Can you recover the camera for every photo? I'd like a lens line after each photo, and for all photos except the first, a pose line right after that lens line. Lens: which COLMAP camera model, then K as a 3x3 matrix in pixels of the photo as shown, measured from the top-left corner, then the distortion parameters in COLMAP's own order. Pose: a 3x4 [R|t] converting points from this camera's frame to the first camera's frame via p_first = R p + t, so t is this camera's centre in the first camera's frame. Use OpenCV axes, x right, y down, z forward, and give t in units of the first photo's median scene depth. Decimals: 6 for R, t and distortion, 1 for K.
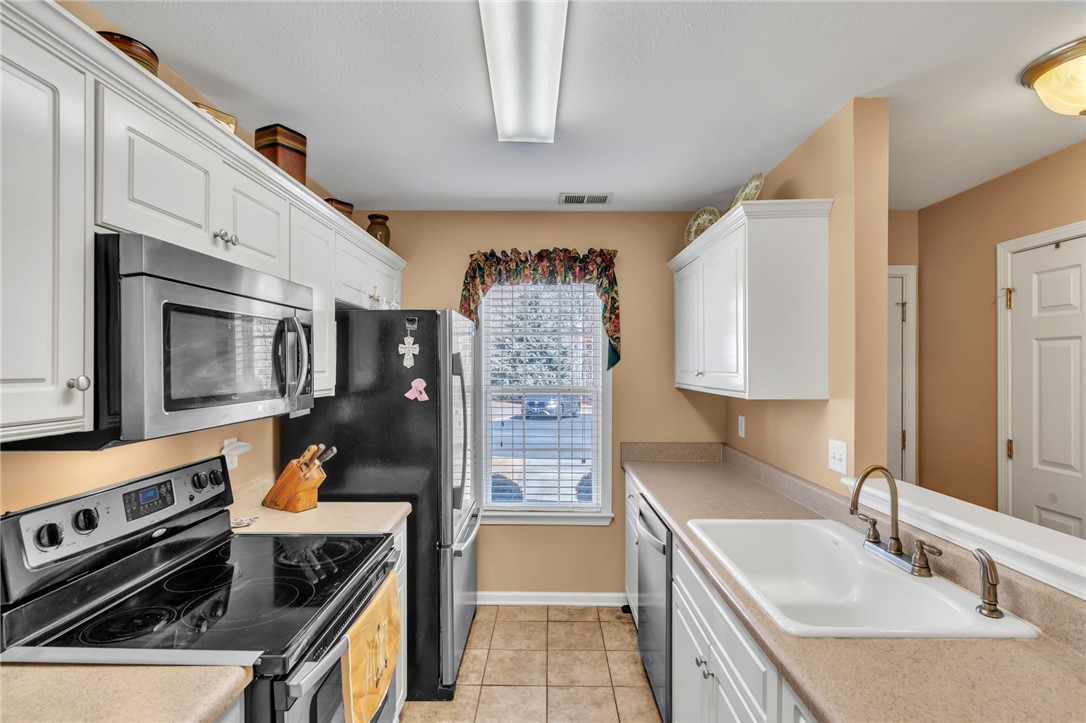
lens RADIAL K [[508.8, 0, 537.8], [0, 508.8, 362.7], [0, 0, 1]] dist [-0.012907, 0.000390]
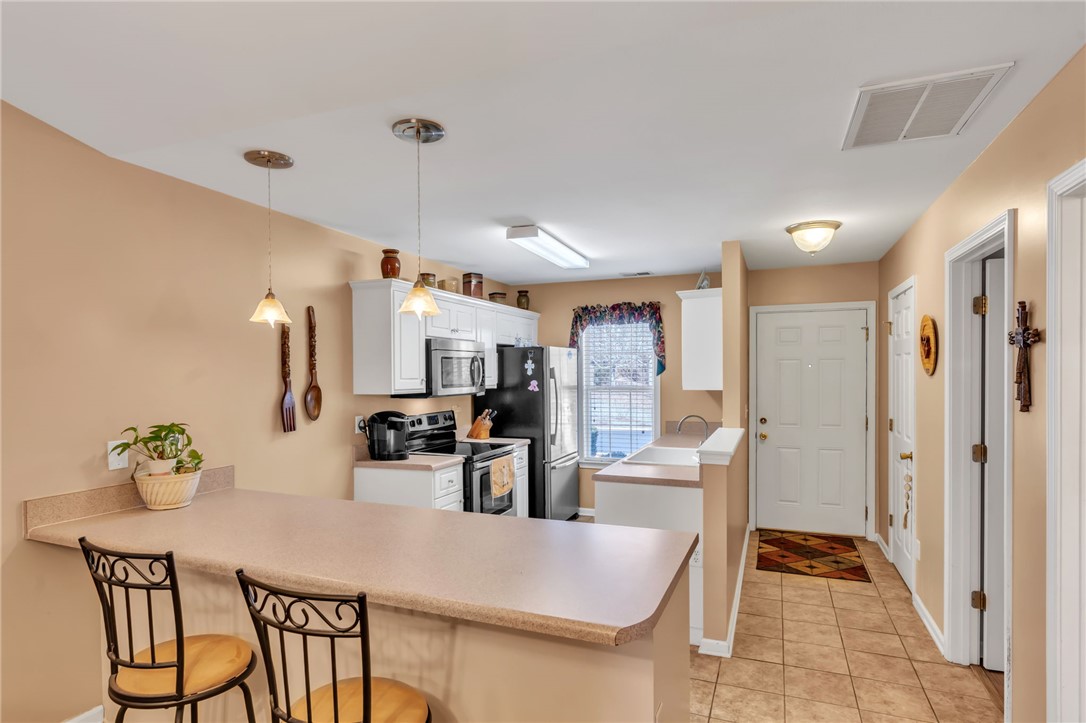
lens RADIAL K [[579.8, 0, 541.3], [0, 579.8, 371.6], [0, 0, 1]] dist [0.002015, 0.004017]
pose [[0.933889, -0.006845, -0.357496, 0.632697], [0.008517, 0.999959, 0.003102, -0.011311], [0.357460, -0.005941, 0.933909, -1.183161]]
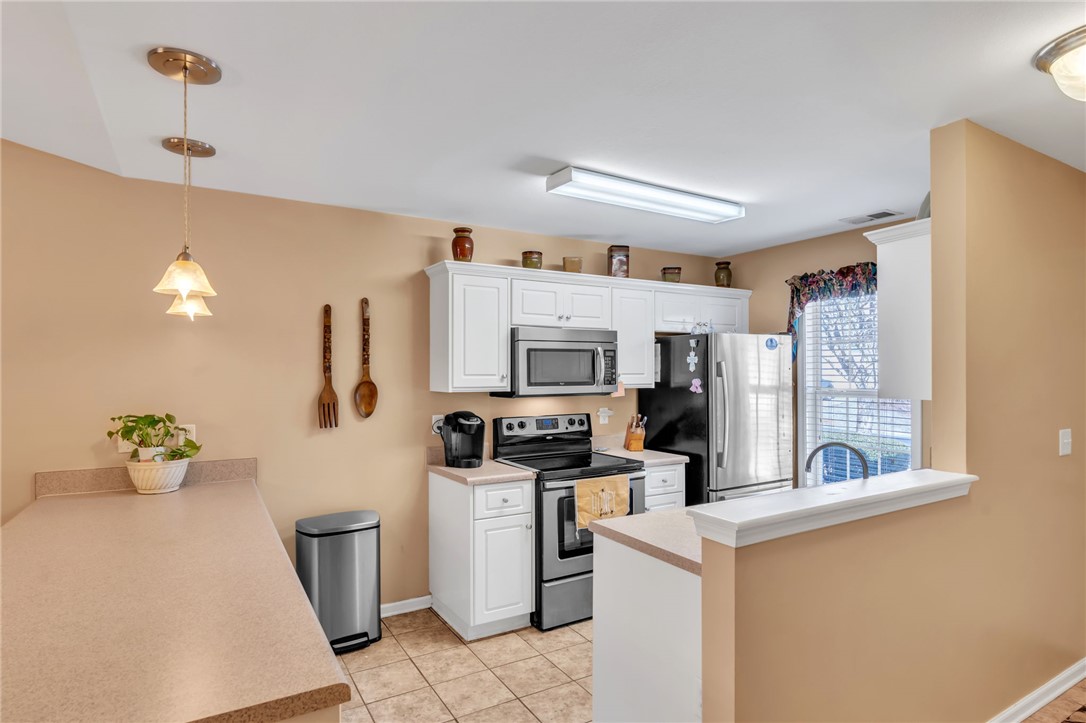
lens RADIAL K [[579.8, 0, 568.5], [0, 579.8, 361.2], [0, 0, 1]] dist [0.002015, 0.004017]
pose [[0.534966, -0.017508, -0.844692, 1.048965], [0.007113, 0.999843, -0.016219, 0.004035], [0.844843, 0.002668, 0.535007, -0.275113]]
